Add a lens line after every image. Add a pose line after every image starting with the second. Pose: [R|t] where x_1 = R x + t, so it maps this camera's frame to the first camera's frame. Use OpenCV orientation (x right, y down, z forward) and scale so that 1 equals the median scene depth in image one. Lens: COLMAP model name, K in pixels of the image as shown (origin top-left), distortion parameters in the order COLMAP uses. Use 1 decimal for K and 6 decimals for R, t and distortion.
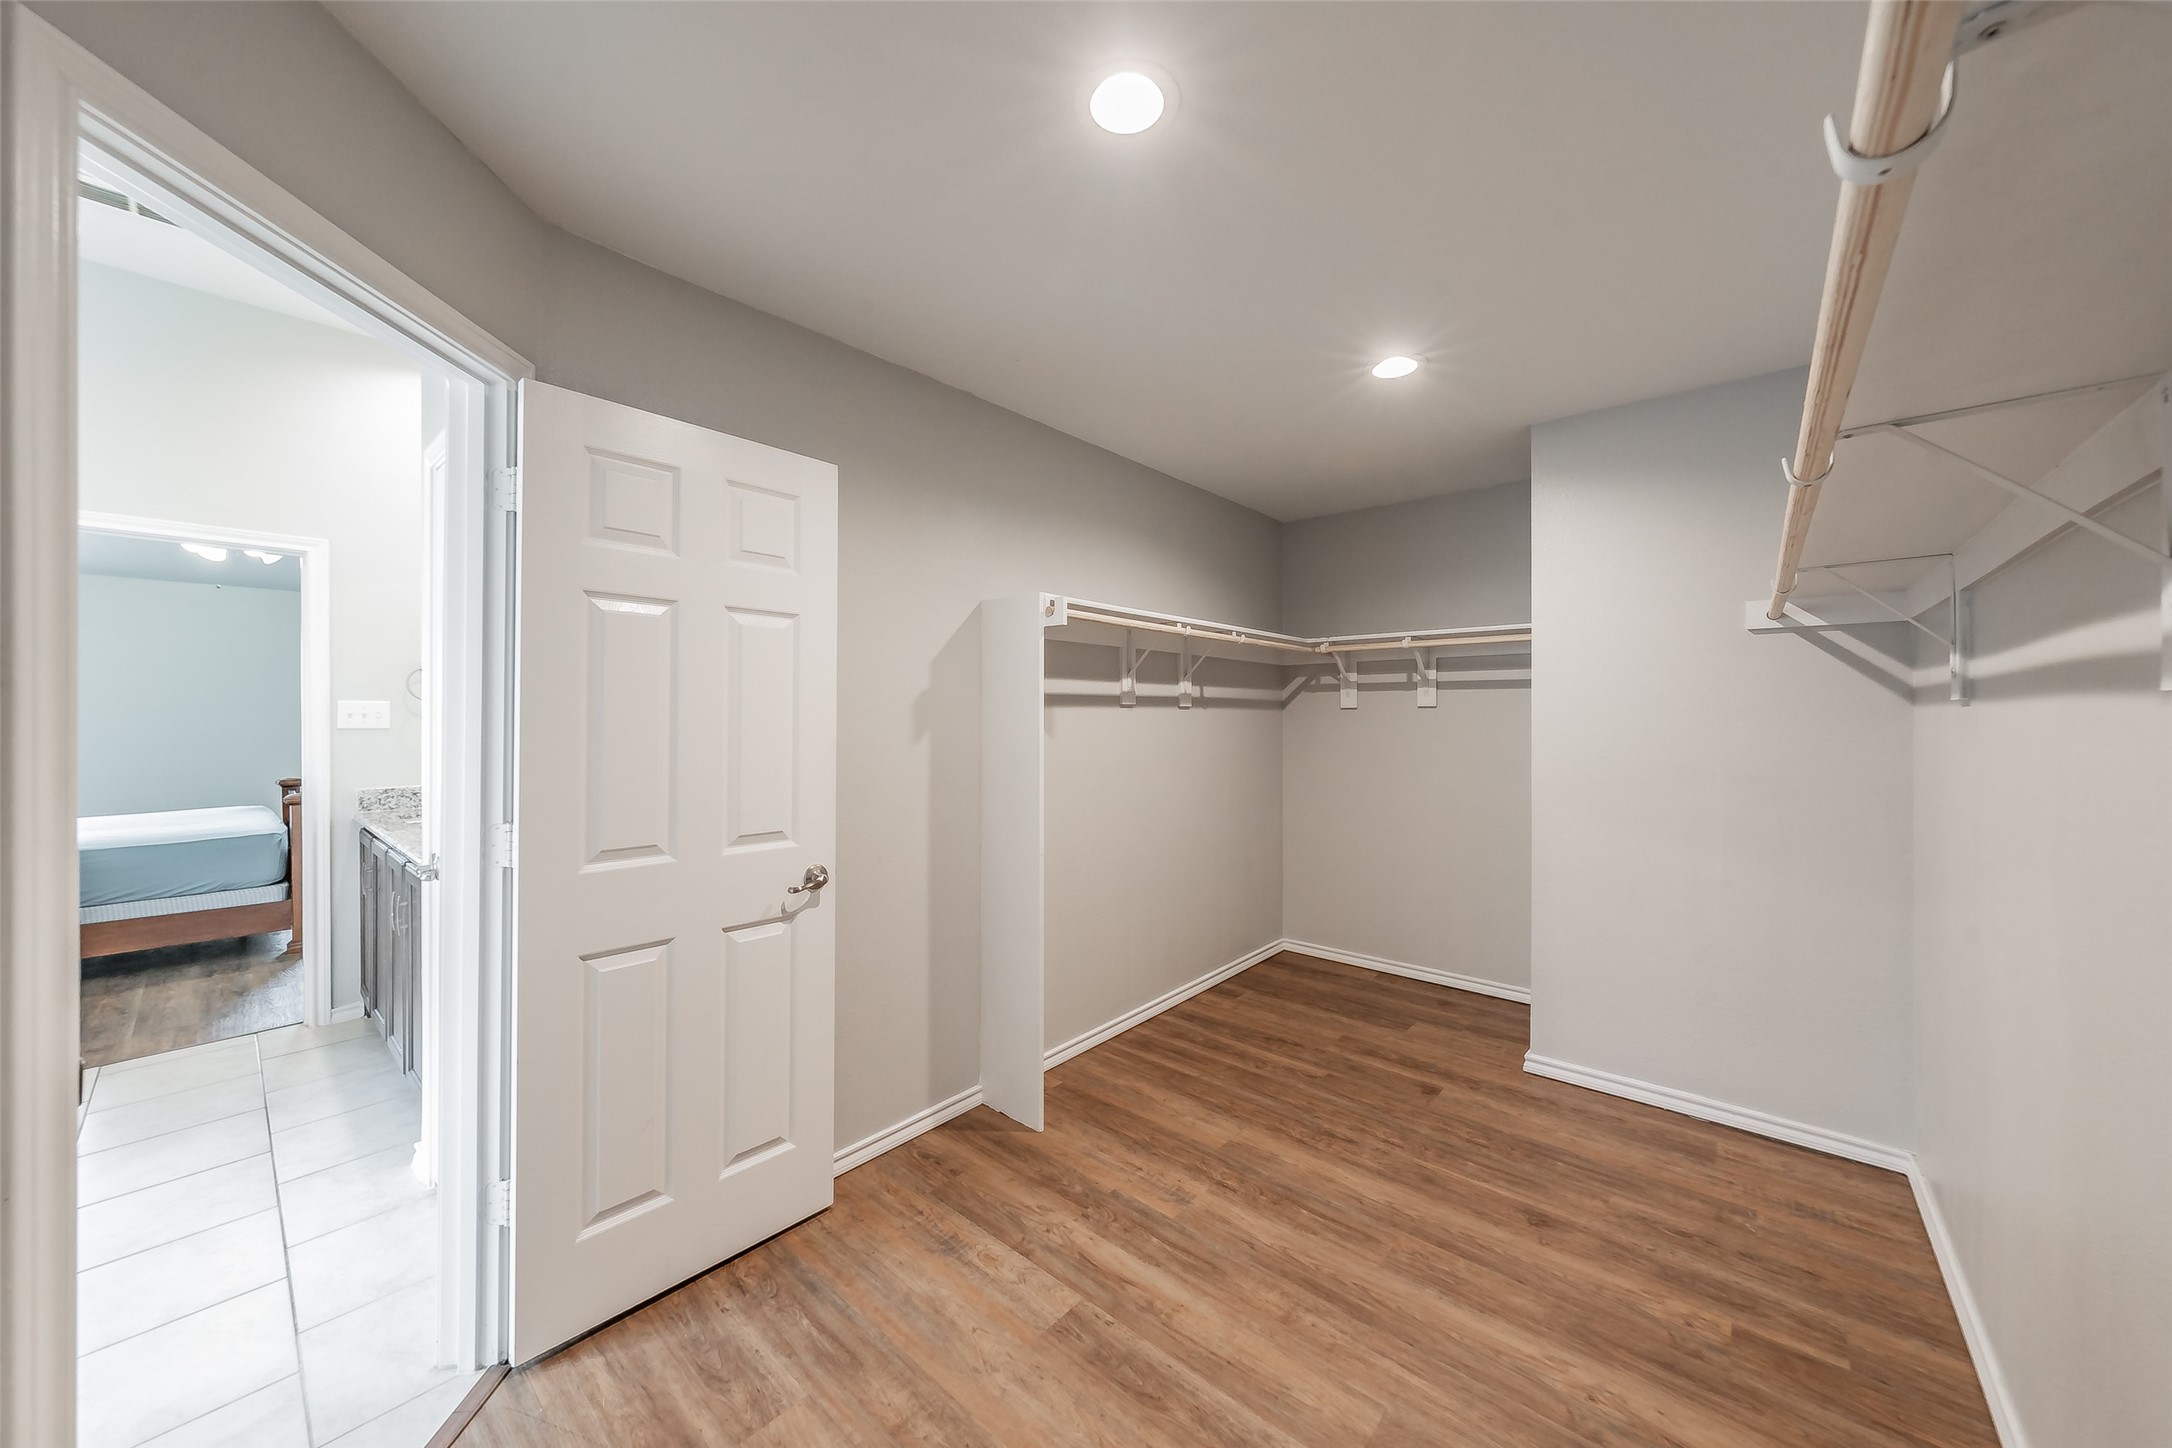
lens RADIAL K [[758.8, 0, 1086.5], [0, 758.8, 718.1], [0, 0, 1]] dist [-0.000593, 0.000263]
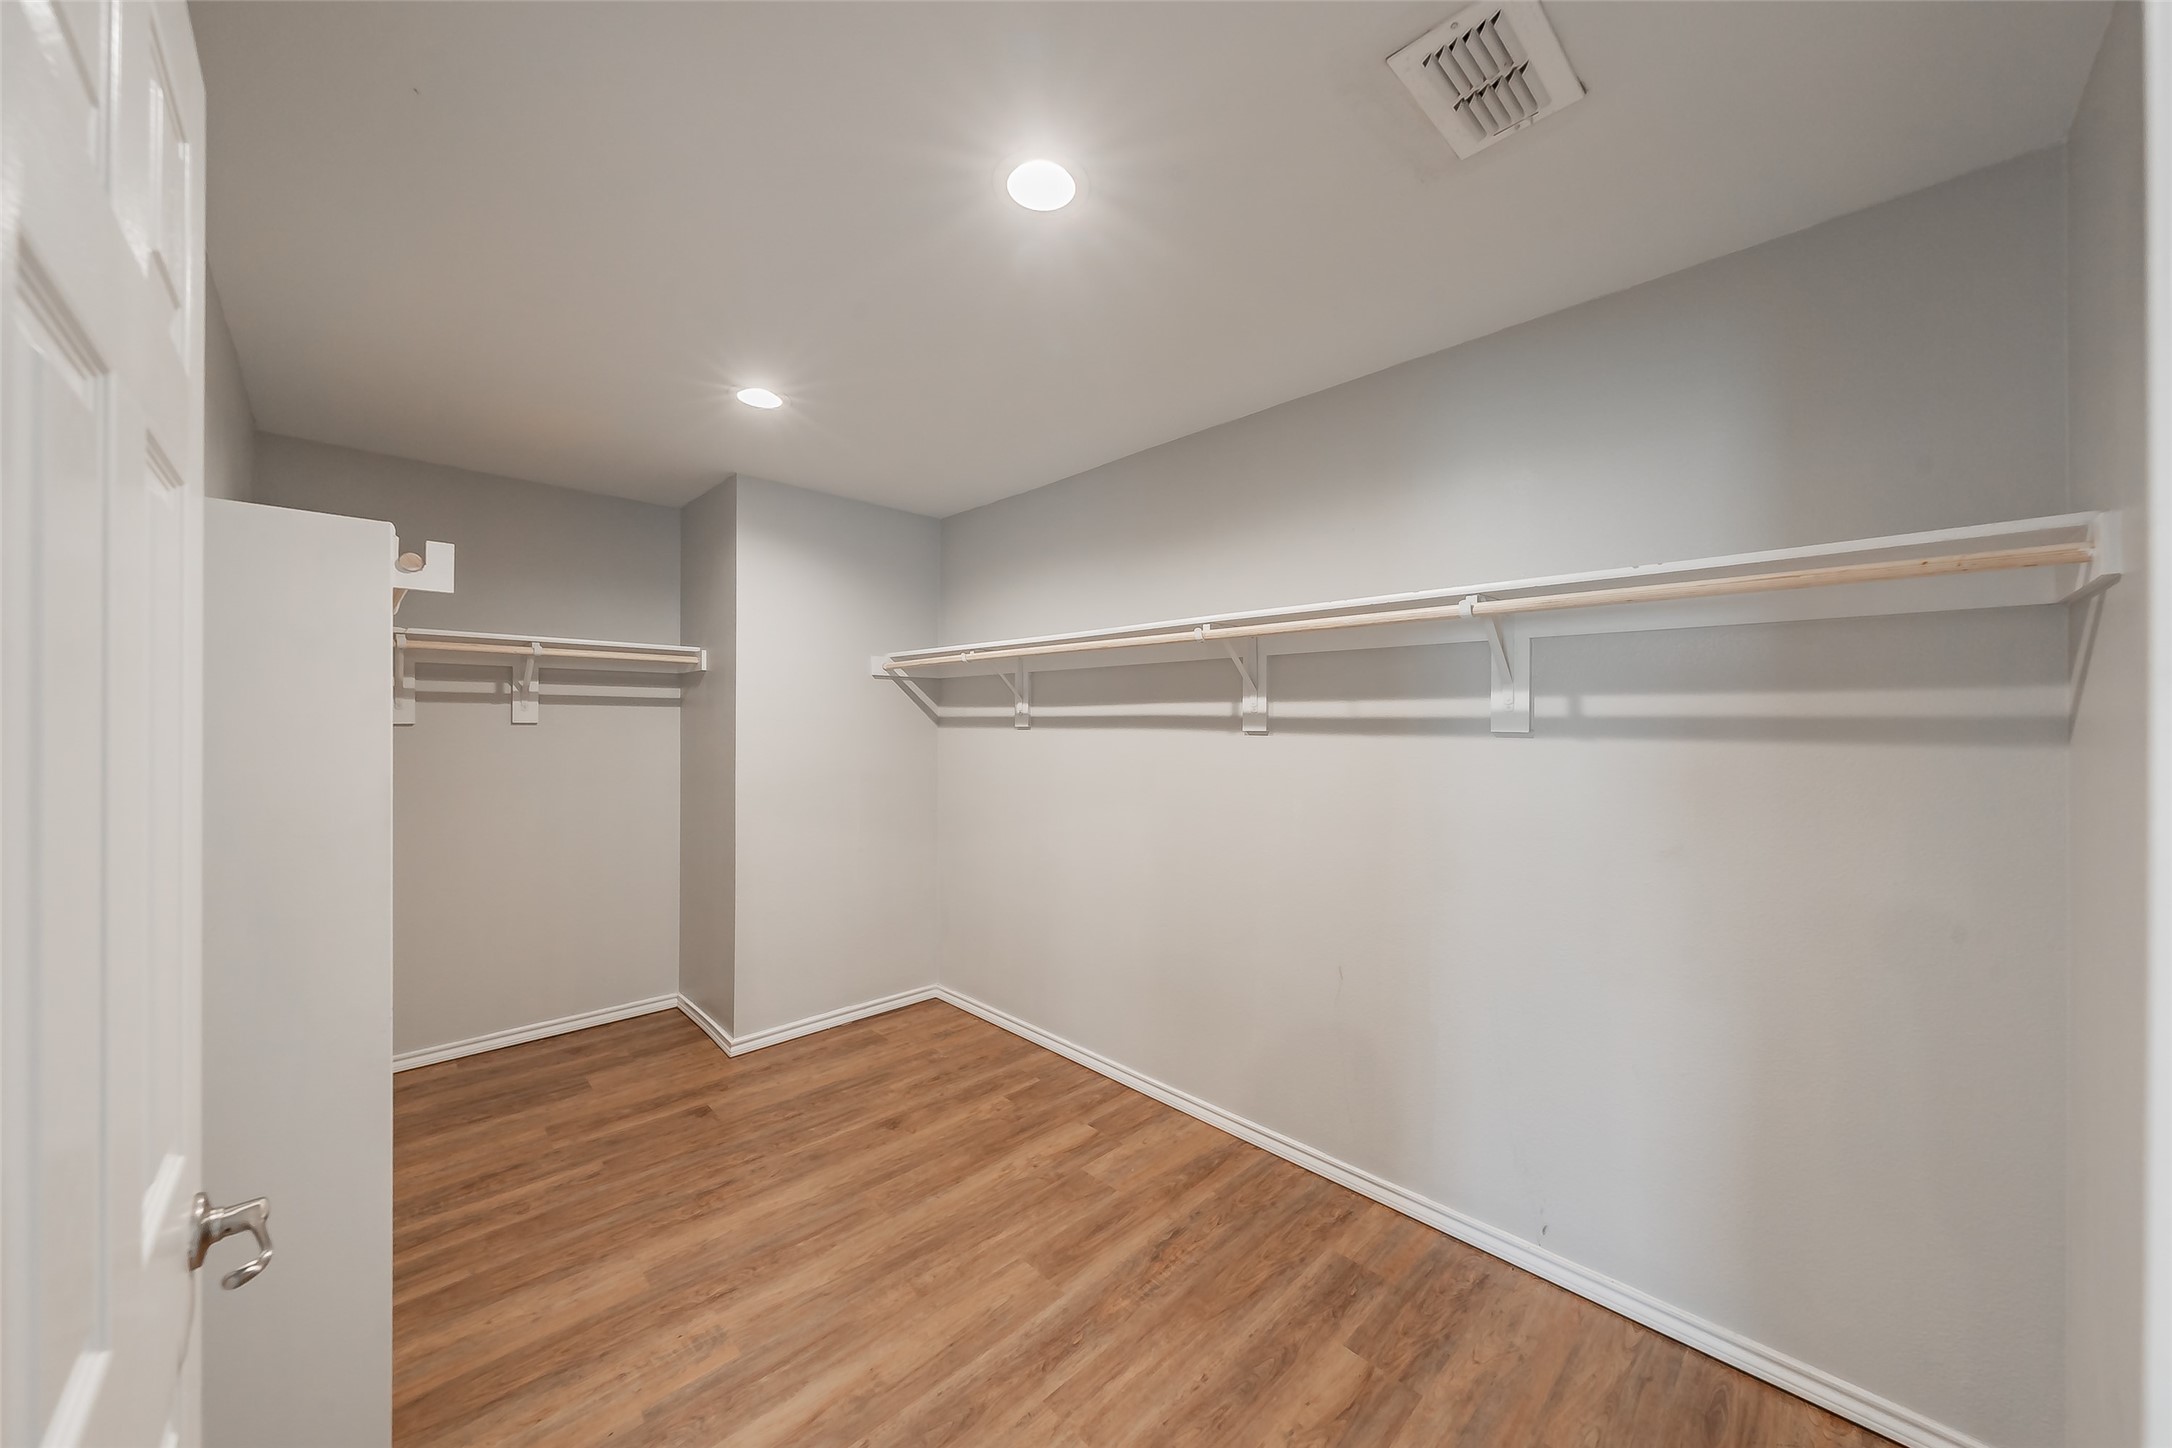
lens RADIAL K [[758.8, 0, 1086.5], [0, 758.8, 718.1], [0, 0, 1]] dist [-0.000593, 0.000263]
pose [[0.088458, 0.006425, 0.996059, -0.643148], [0.002152, 0.999976, -0.006641, -0.024845], [-0.996078, 0.002731, 0.088442, 0.522270]]
